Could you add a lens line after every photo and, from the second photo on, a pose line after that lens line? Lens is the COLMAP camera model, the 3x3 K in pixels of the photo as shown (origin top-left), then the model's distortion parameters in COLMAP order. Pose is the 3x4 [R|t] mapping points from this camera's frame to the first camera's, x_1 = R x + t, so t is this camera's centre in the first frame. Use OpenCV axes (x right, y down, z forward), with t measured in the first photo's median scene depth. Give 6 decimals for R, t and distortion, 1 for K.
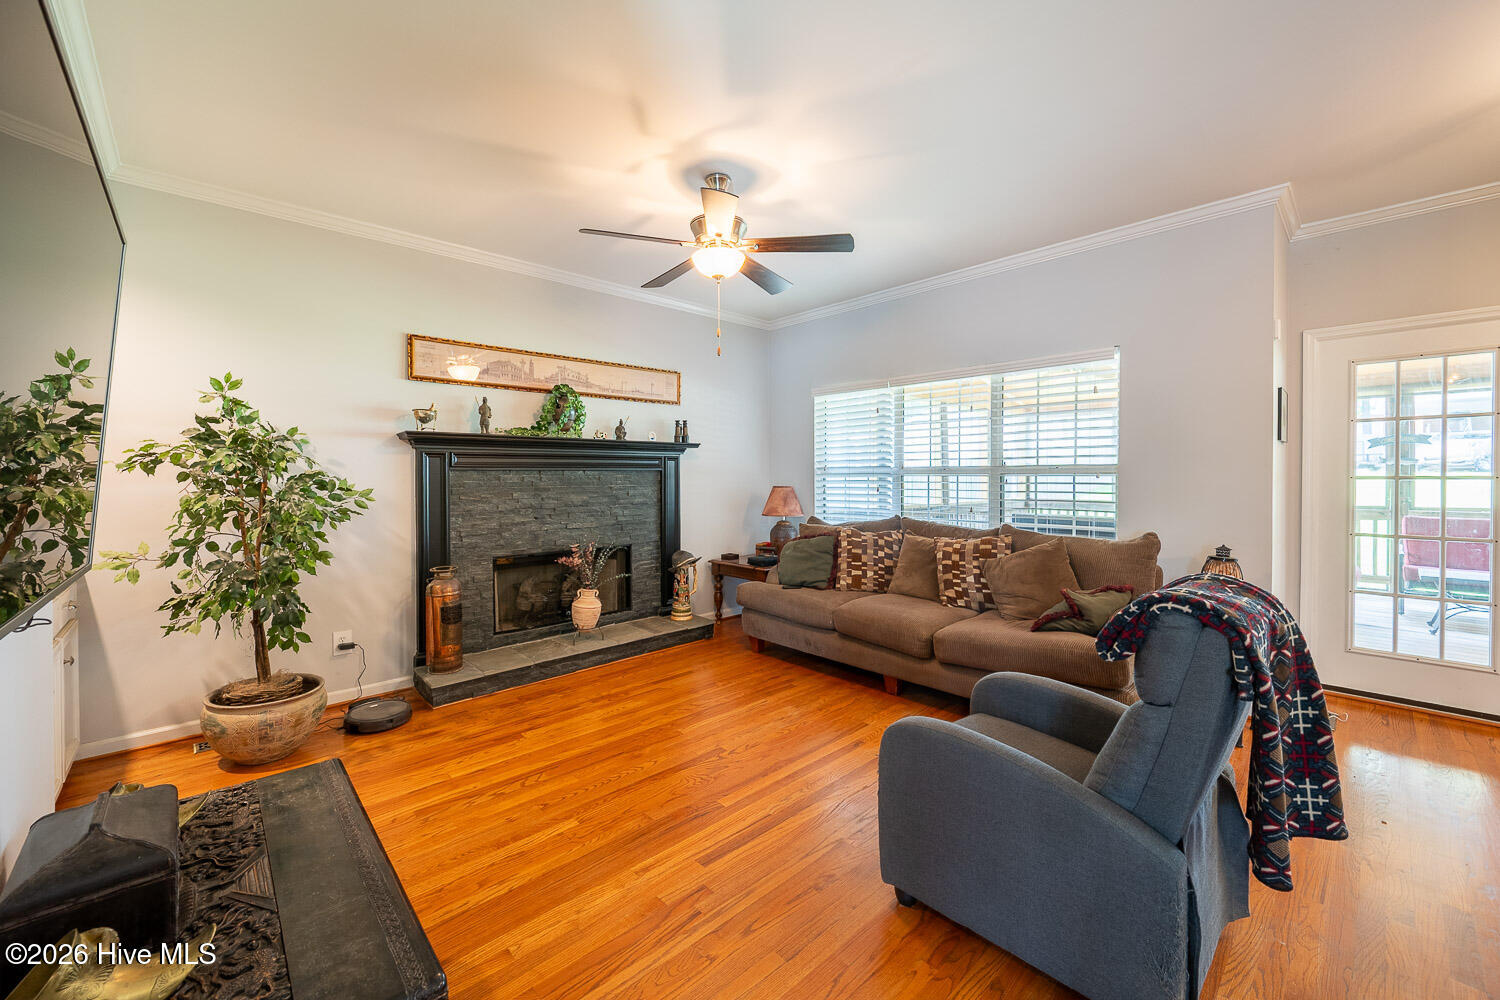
lens RADIAL K [[594.0, 0, 747.7], [0, 594.0, 488.5], [0, 0, 1]] dist [0.000732, 0.000285]
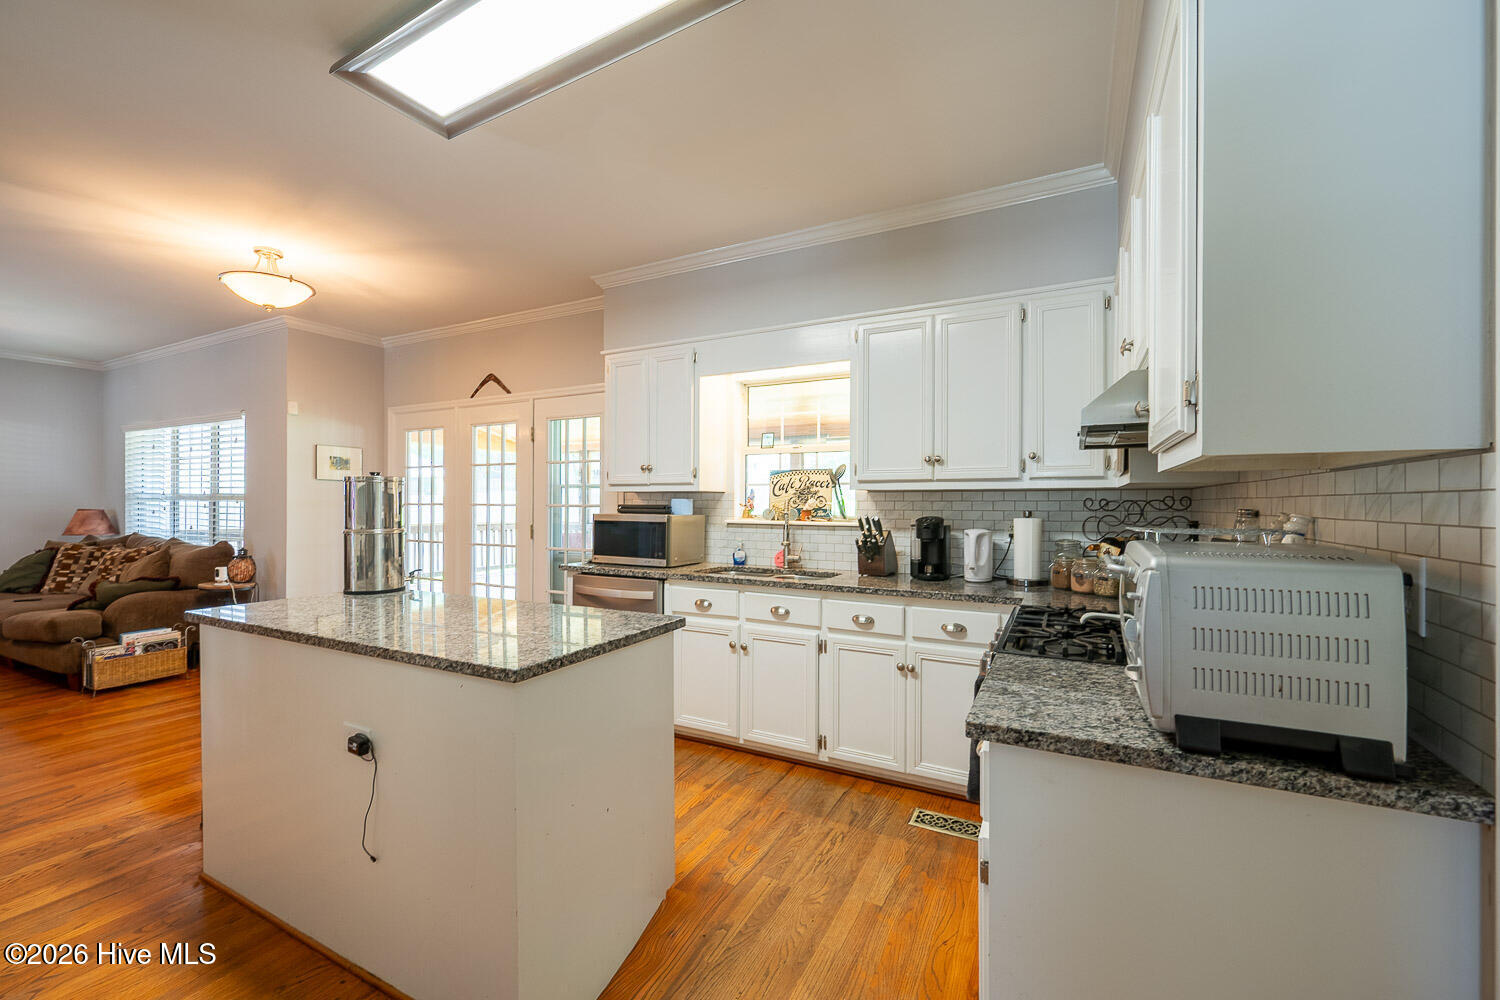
lens RADIAL K [[594.0, 0, 750.5], [0, 594.0, 505.1], [0, 0, 1]] dist [0.000732, 0.000285]
pose [[0.947306, 0.008005, 0.320229, 1.125259], [-0.003812, 0.999899, -0.013717, 0.000634], [-0.320306, 0.011773, 0.947241, -0.613387]]
